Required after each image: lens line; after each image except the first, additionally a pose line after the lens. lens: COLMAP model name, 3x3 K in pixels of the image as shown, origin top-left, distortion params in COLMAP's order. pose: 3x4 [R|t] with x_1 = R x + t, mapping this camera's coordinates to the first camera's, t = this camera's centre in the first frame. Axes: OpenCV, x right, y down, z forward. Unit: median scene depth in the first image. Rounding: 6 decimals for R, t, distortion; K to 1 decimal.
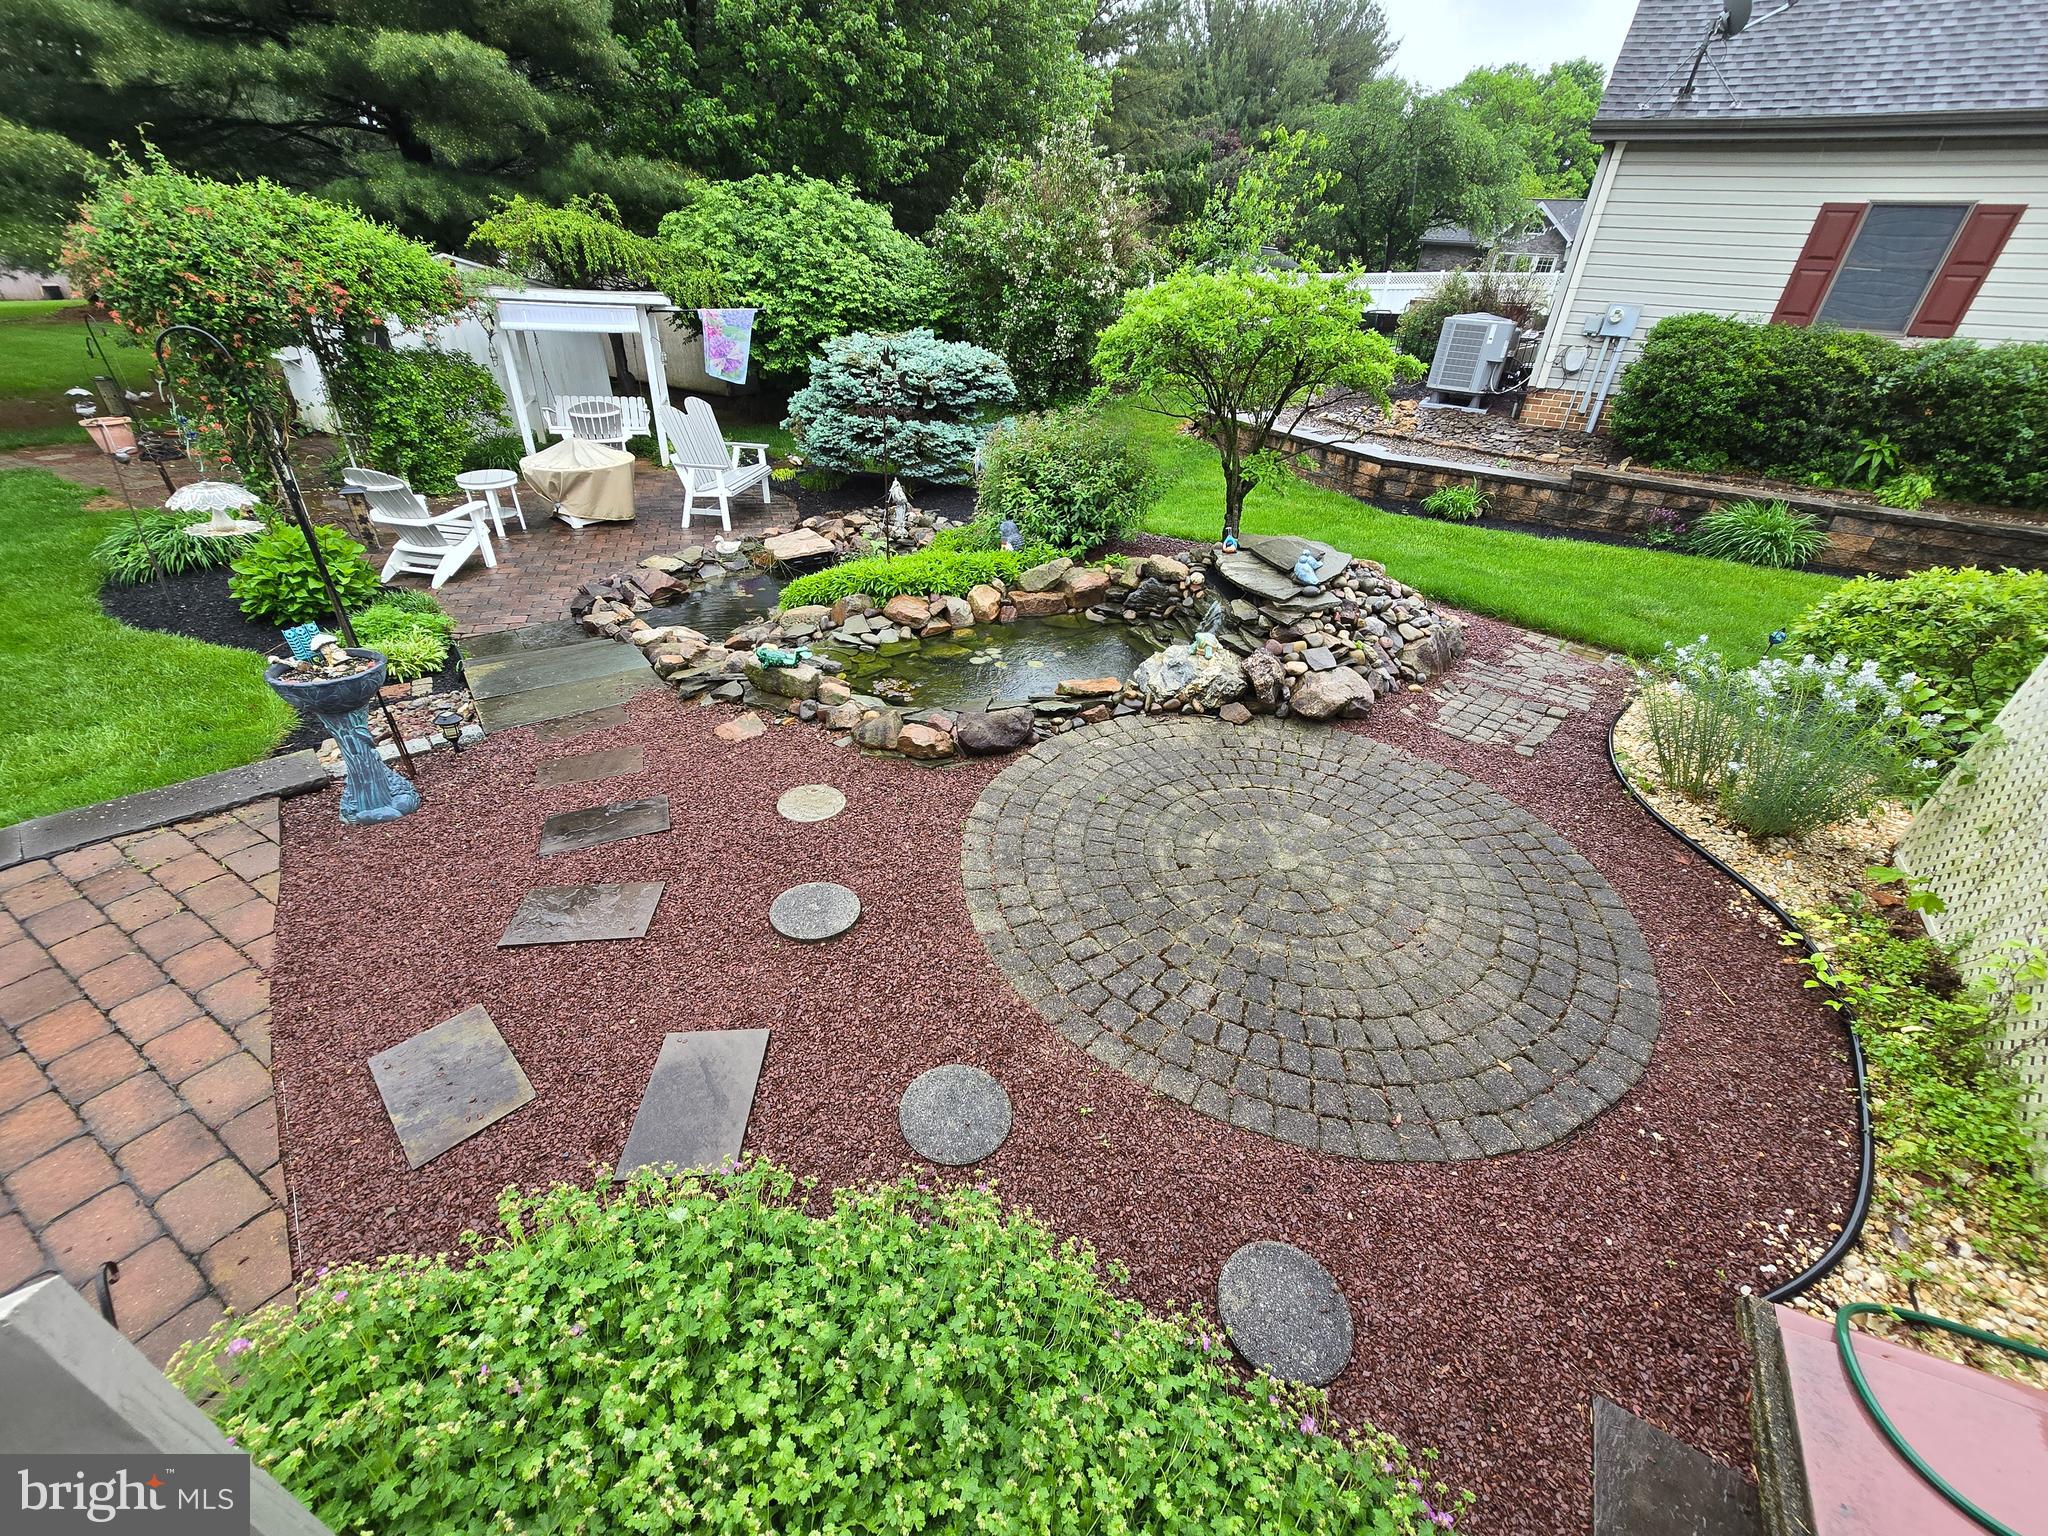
lens RADIAL K [[831.5, 0, 1028.7], [0, 831.5, 770.7], [0, 0, 1]] dist [-0.000585, -0.002153]
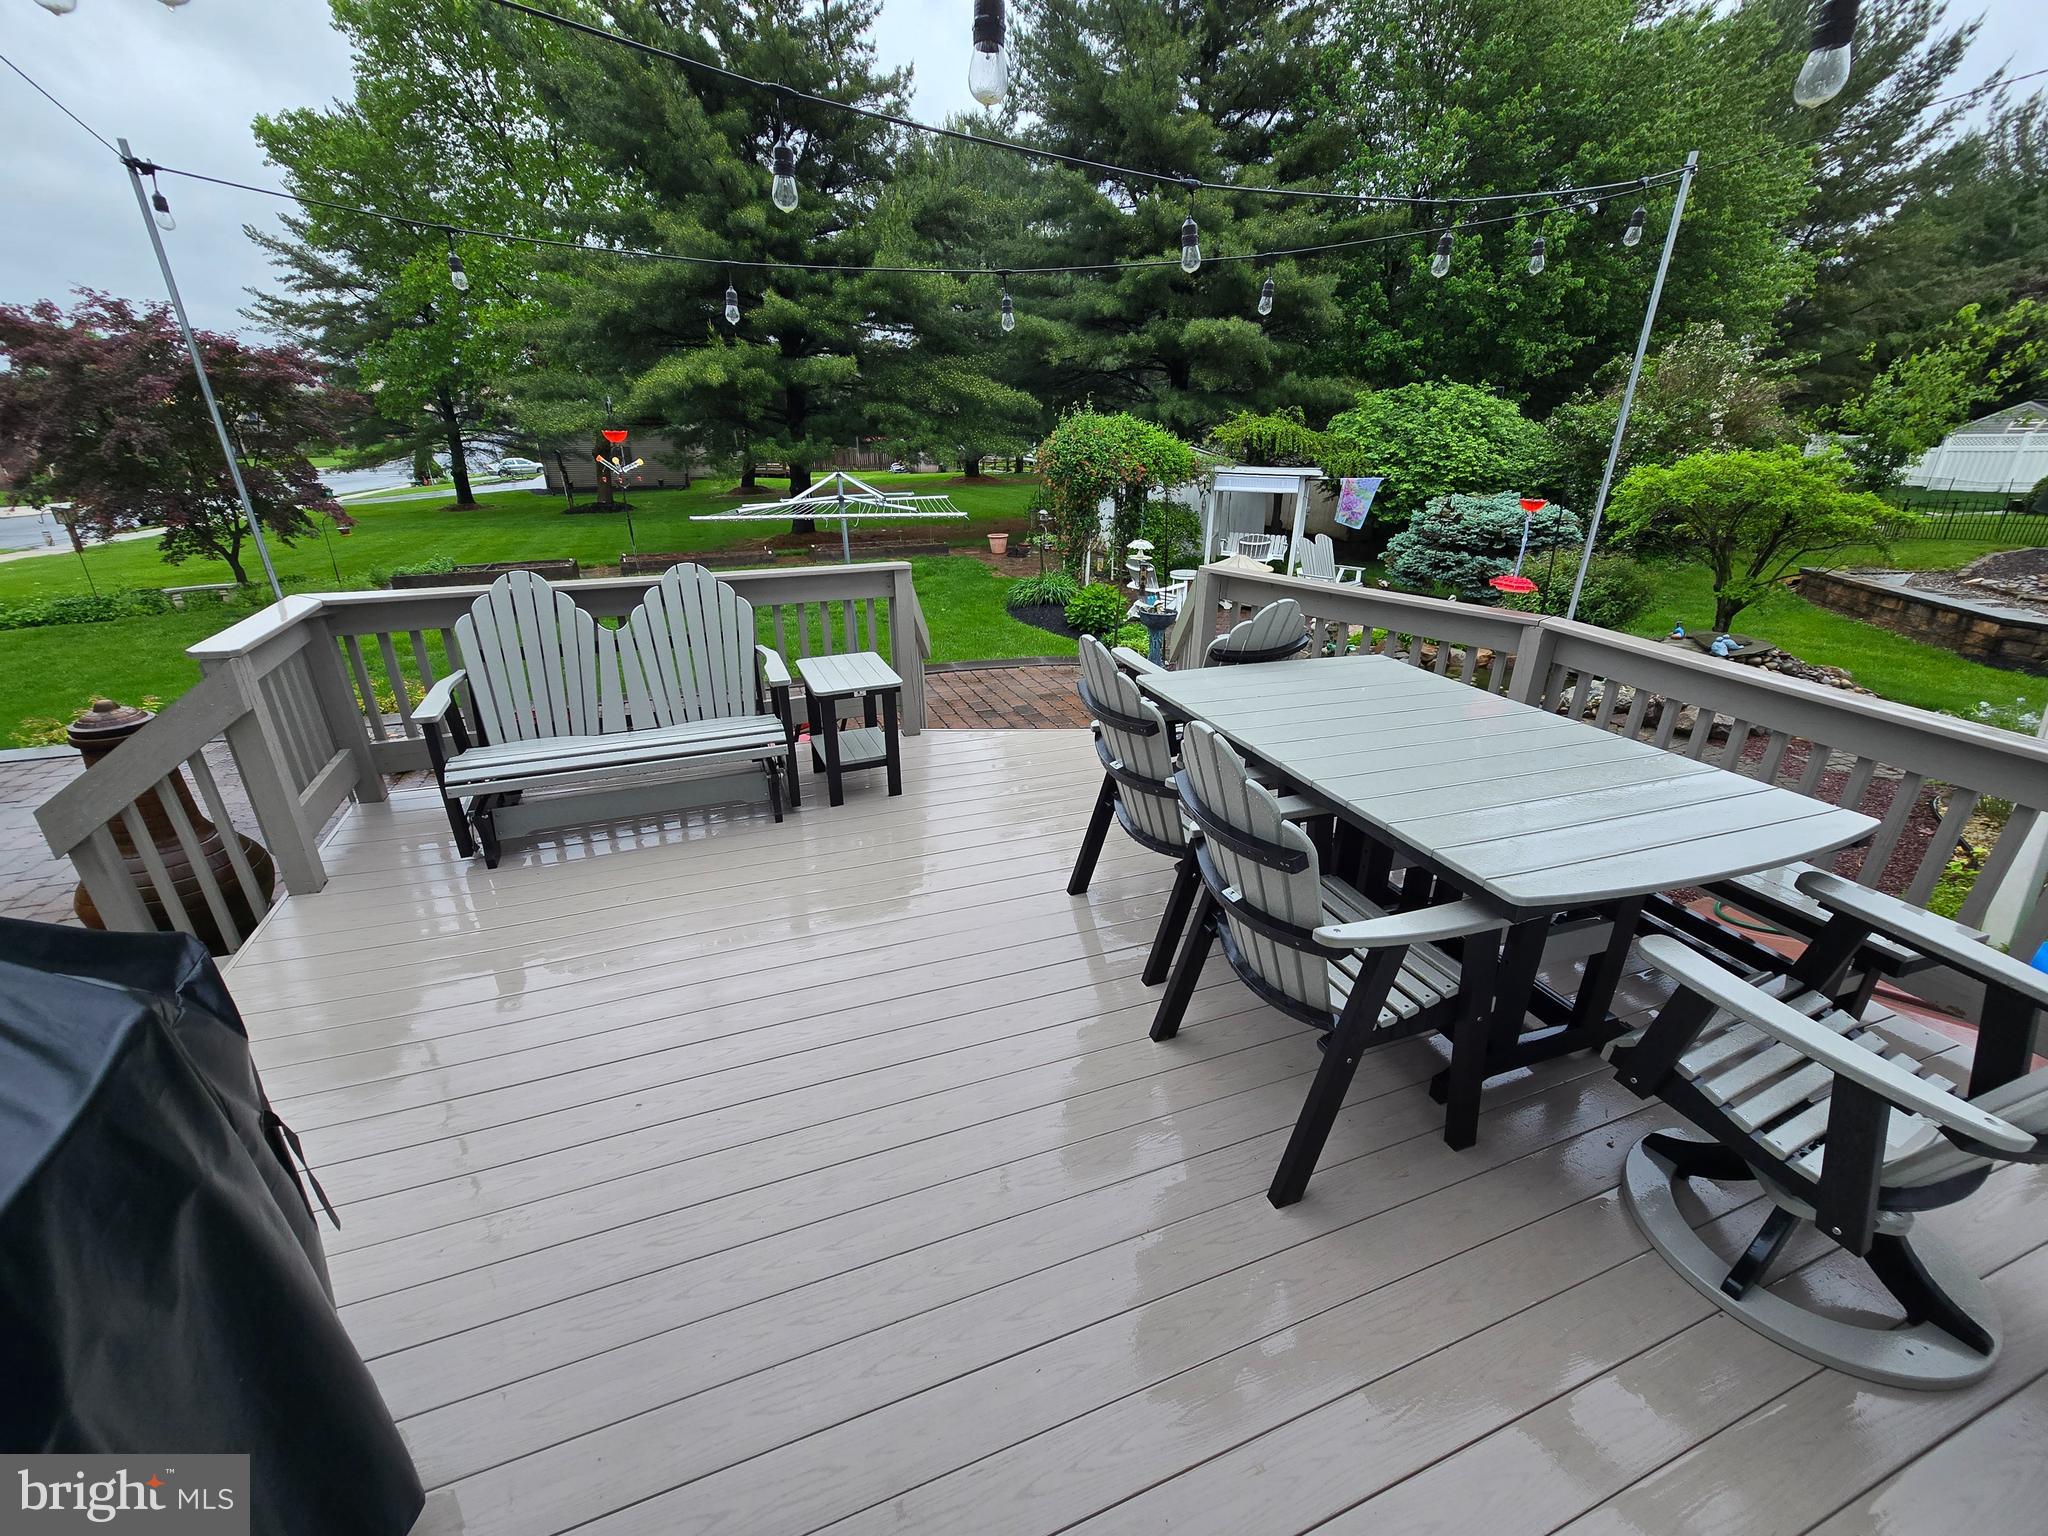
lens RADIAL K [[831.5, 0, 1038.3], [0, 831.5, 777.7], [0, 0, 1]] dist [-0.000585, -0.002153]
pose [[0.790188, 0.204052, -0.577898, 0.138760], [-0.294282, 0.953456, -0.065728, 0.207912], [0.537589, 0.222002, 0.813458, -0.373512]]
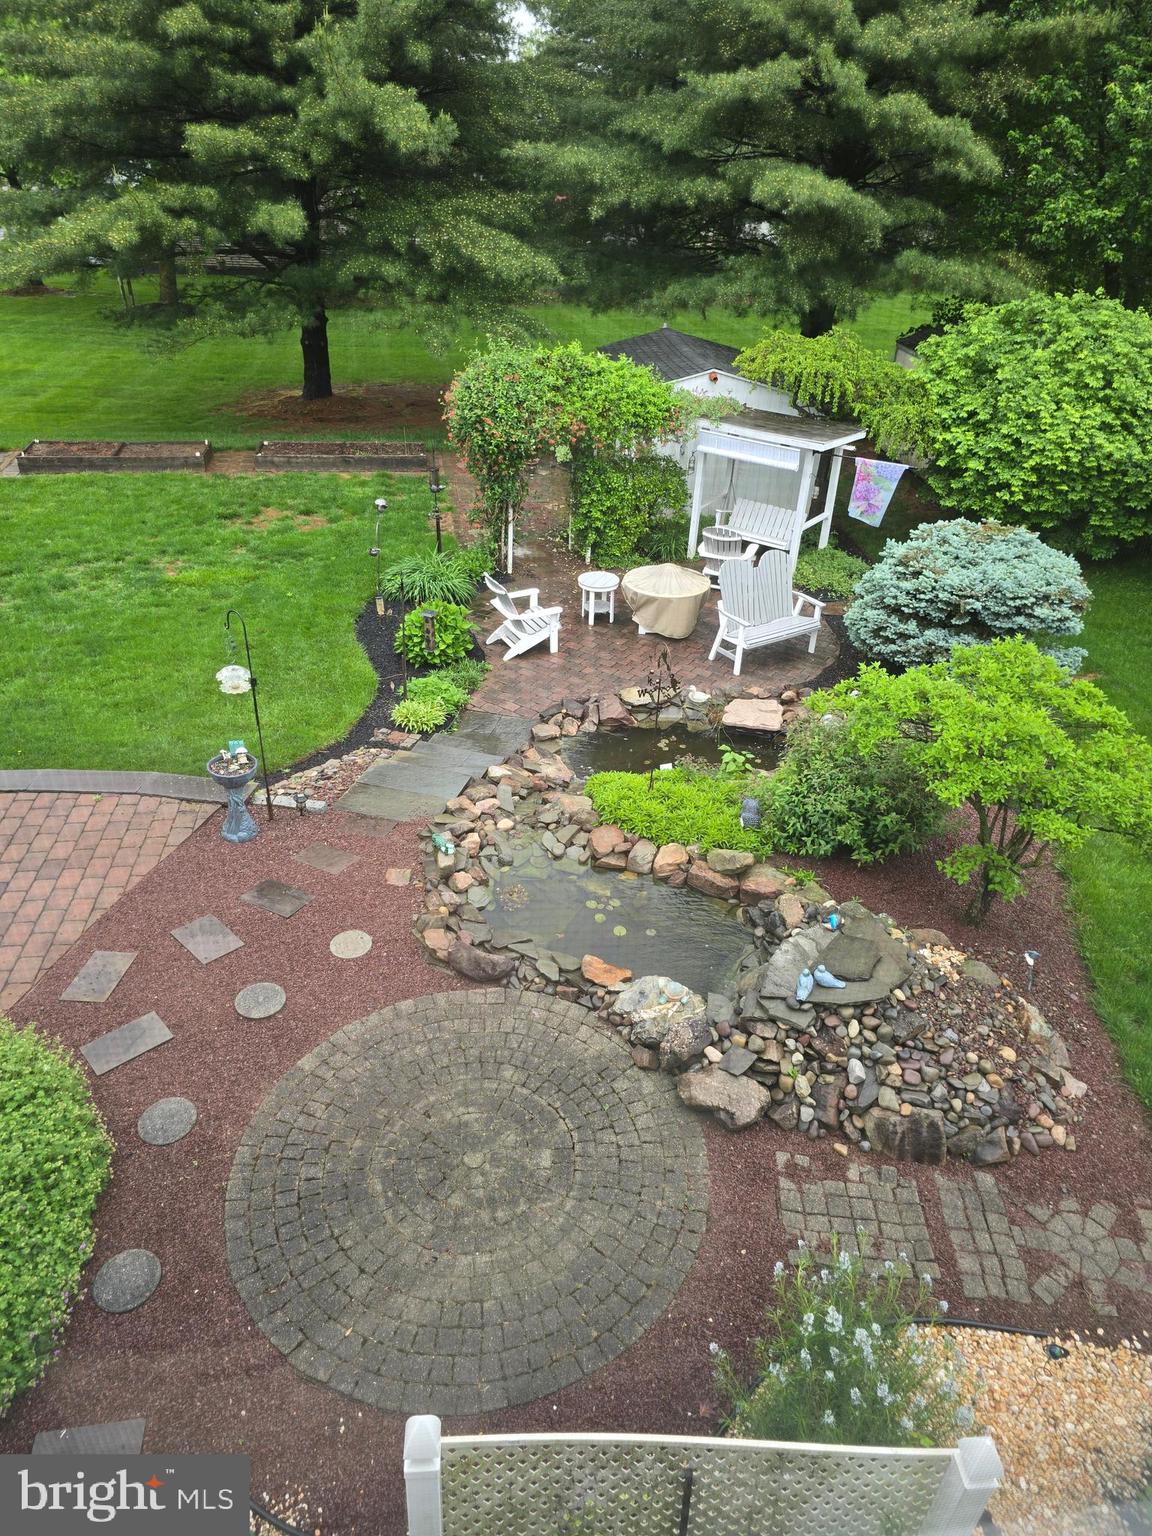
lens RADIAL K [[1018.7, 0, 607.3], [0, 1018.7, 759.5], [0, 0, 1]] dist [0.053683, -0.044825]
pose [[0.634899, 0.387667, -0.668295, 0.467792], [-0.418403, 0.899701, 0.124407, -0.277584], [0.649494, 0.200631, 0.733420, -0.080250]]
